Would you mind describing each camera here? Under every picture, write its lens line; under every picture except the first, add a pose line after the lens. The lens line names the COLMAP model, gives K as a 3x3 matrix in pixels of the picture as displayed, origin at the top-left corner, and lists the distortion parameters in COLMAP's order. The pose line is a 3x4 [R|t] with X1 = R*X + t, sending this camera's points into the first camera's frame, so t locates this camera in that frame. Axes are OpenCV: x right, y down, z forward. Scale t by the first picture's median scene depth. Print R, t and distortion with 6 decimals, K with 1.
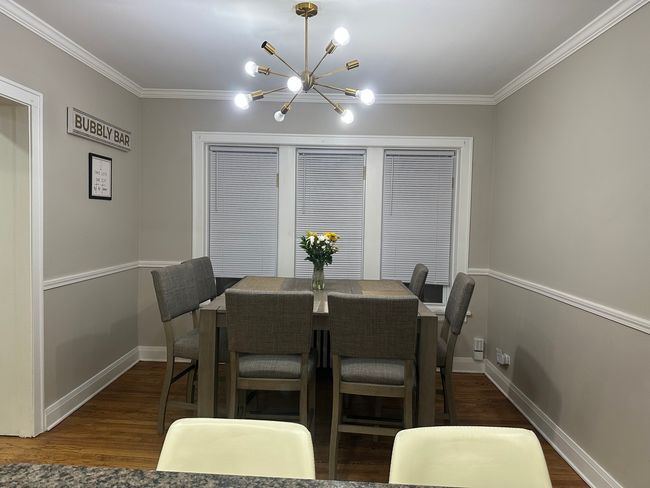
lens RADIAL K [[457.6, 0, 322.9], [0, 457.6, 241.1], [0, 0, 1]] dist [0.005368, -0.029079]
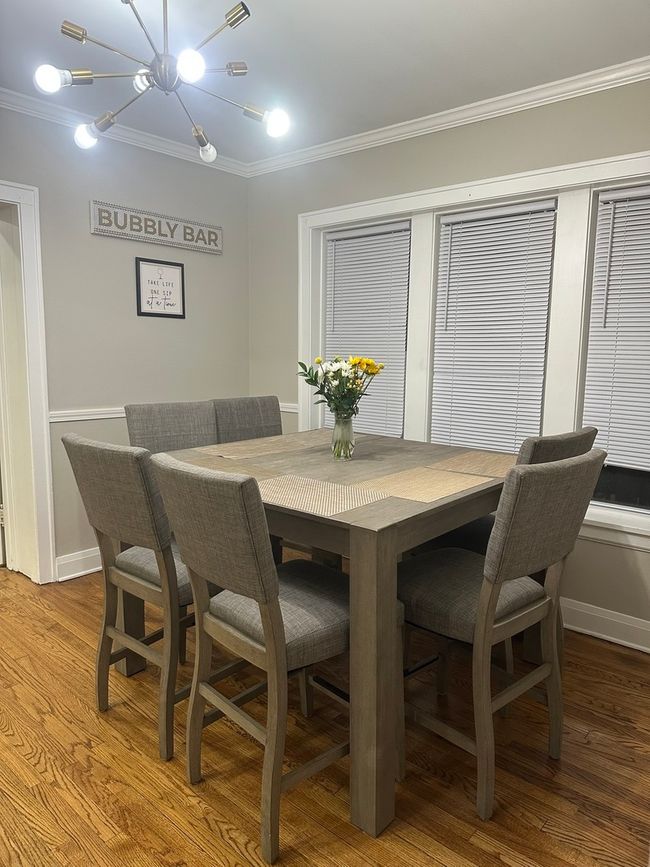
lens RADIAL K [[610.4, 0, 323.5], [0, 610.4, 443.7], [0, 0, 1]] dist [0.005368, -0.029079]
pose [[0.755492, 0.090164, -0.648924, 0.453288], [-0.034071, 0.994552, 0.098520, 0.013595], [0.654272, -0.052322, 0.754448, 0.392117]]
